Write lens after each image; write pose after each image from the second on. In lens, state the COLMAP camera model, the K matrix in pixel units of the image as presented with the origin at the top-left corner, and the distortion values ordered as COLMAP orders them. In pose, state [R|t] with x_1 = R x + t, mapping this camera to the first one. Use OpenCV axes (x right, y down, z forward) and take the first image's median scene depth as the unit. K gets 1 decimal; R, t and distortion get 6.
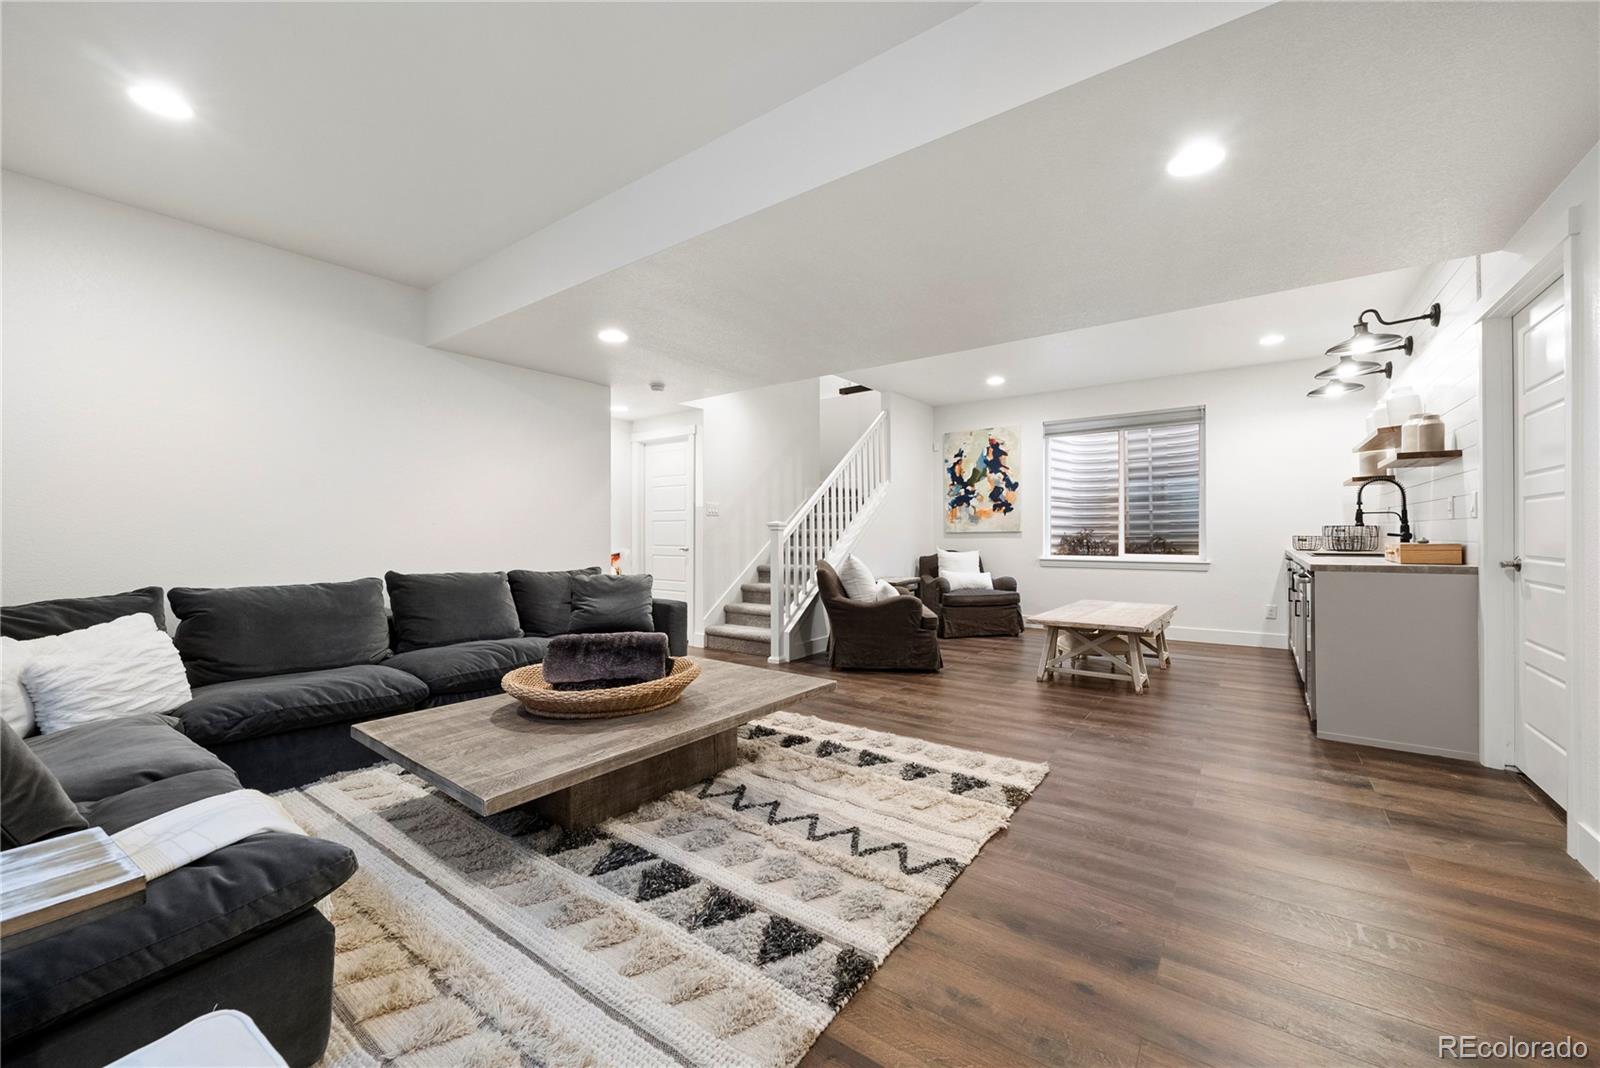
lens RADIAL K [[620.2, 0, 801.5], [0, 620.2, 533.7], [0, 0, 1]] dist [-0.000075, -0.000011]
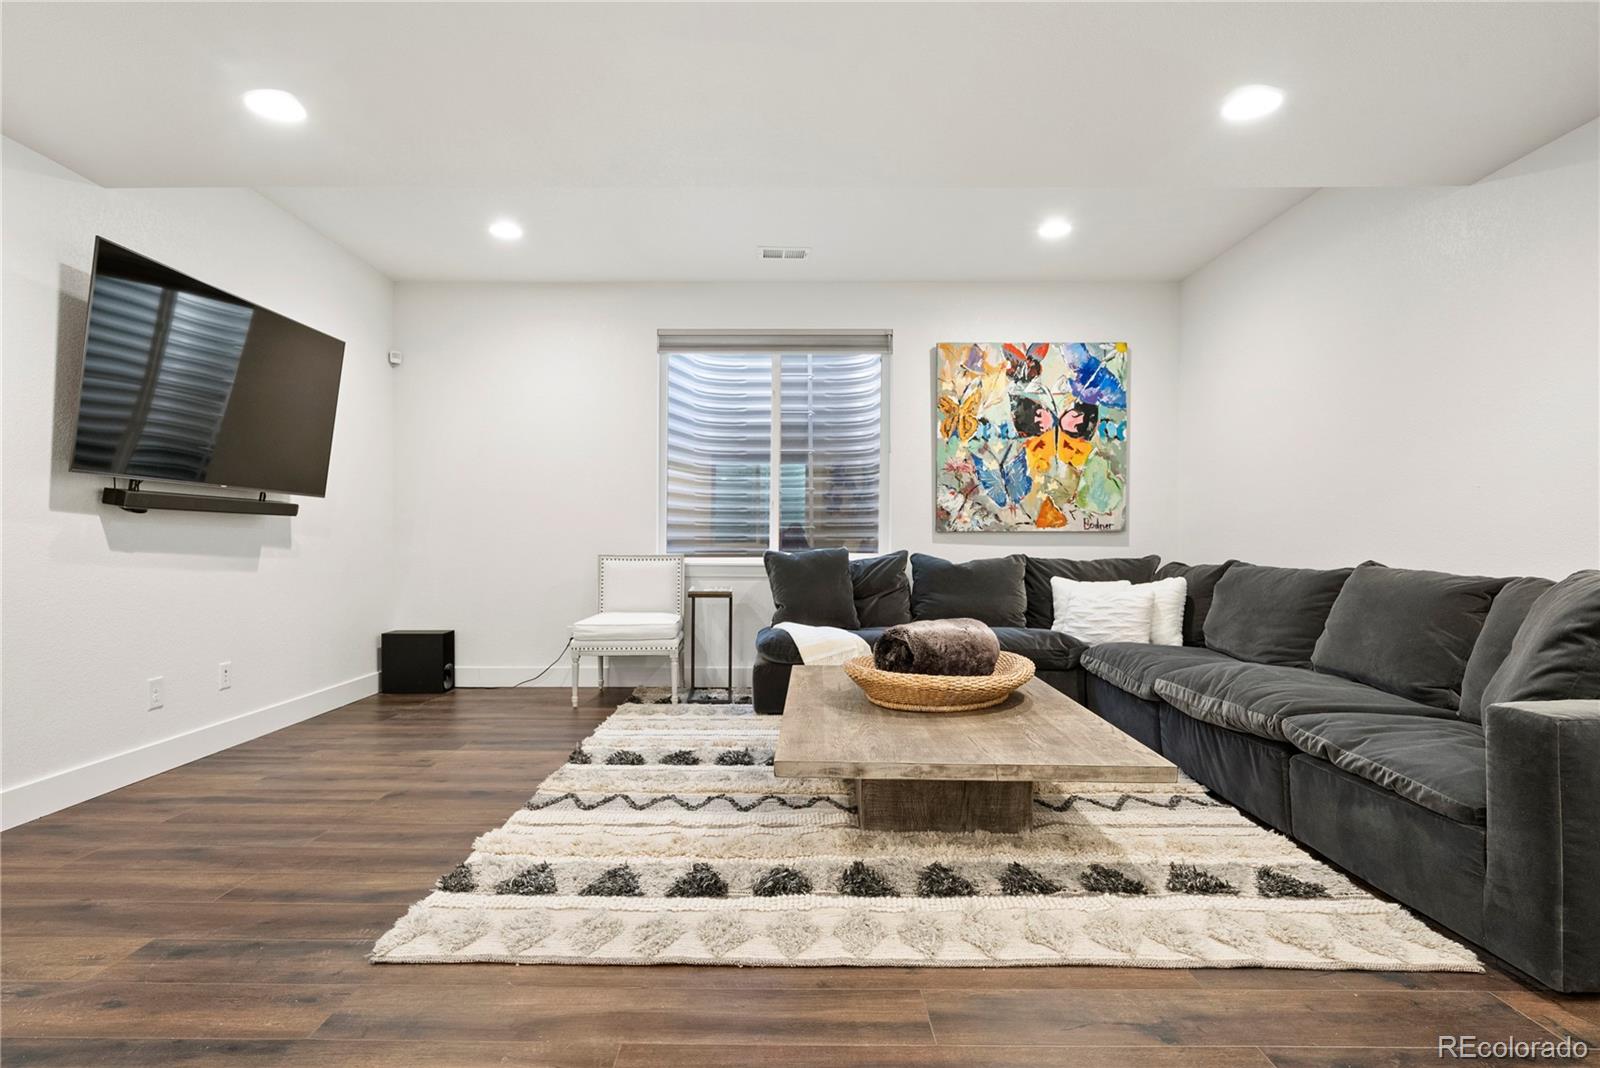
lens RADIAL K [[811.7, 0, 797.2], [0, 811.7, 527.8], [0, 0, 1]] dist [0.000914, 0.000119]
pose [[-0.805712, 0.005347, -0.592283, 0.398082], [0.002669, 0.999982, 0.005396, 0.019407], [0.592301, 0.002767, -0.805712, 1.355608]]
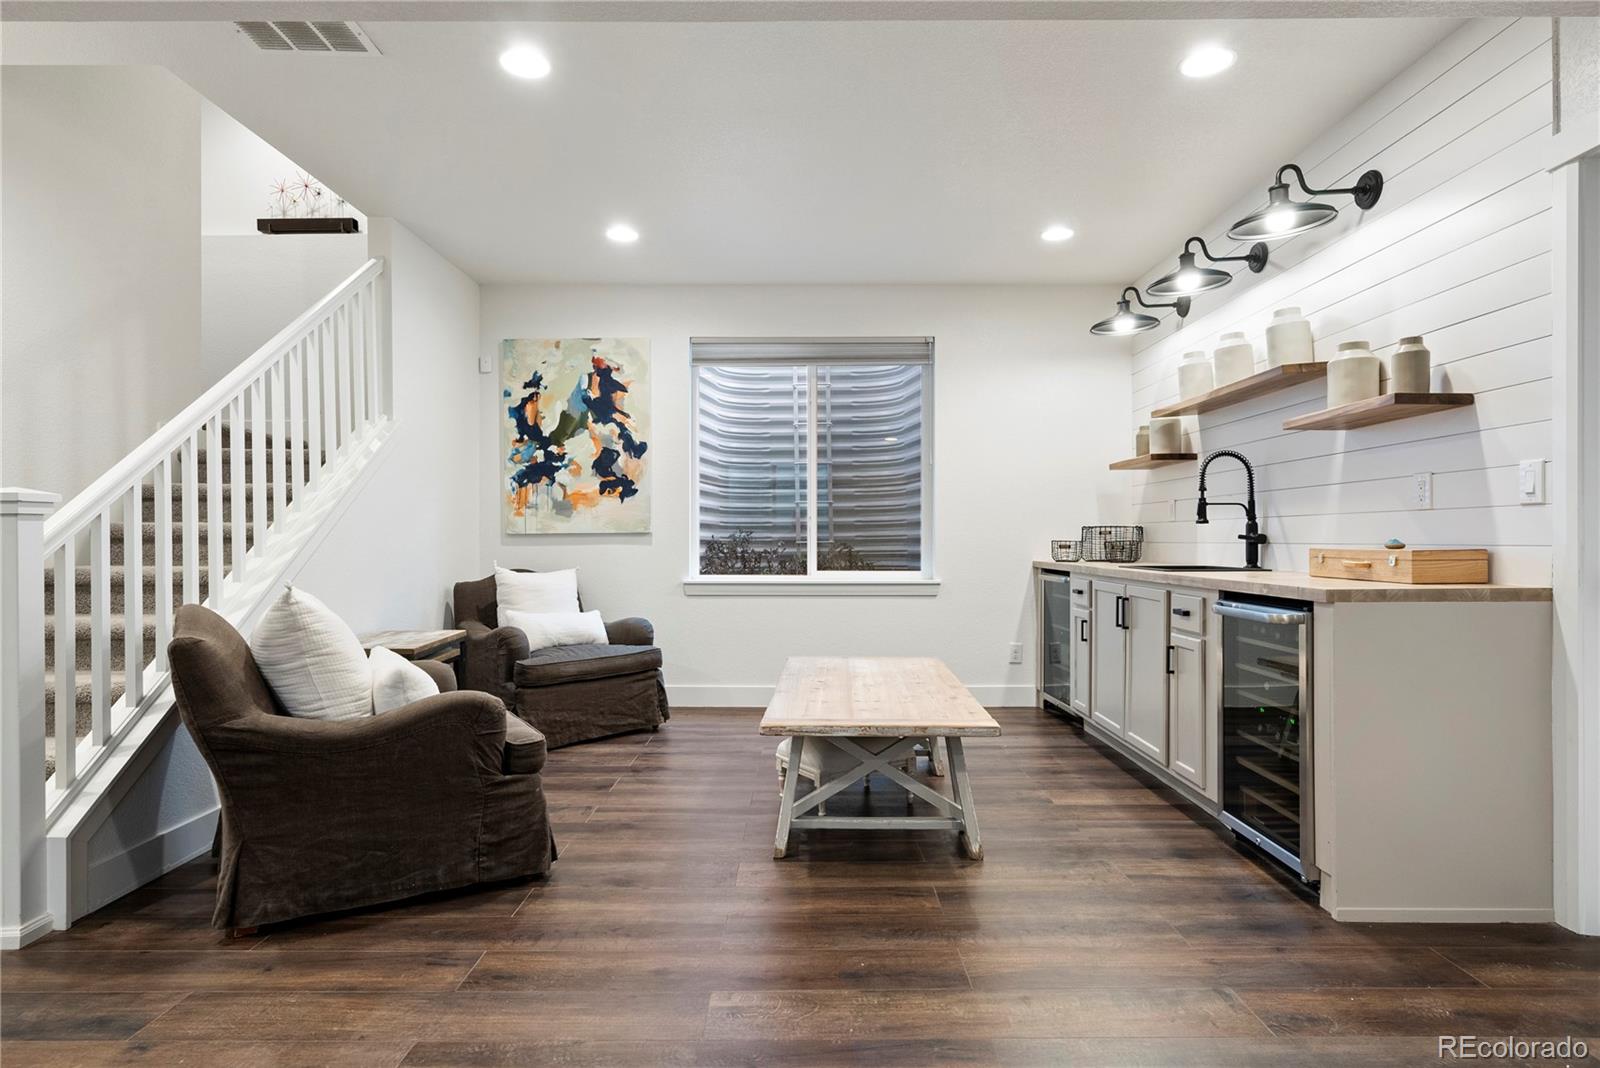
lens RADIAL K [[840.1, 0, 799.0], [0, 840.1, 545.6], [0, 0, 1]] dist [0.001997, 0.000387]
pose [[0.807598, -0.000272, 0.589733, 0.024450], [-0.001691, 0.999995, 0.002778, 0.006021], [-0.589731, -0.003241, 0.807593, 0.356993]]
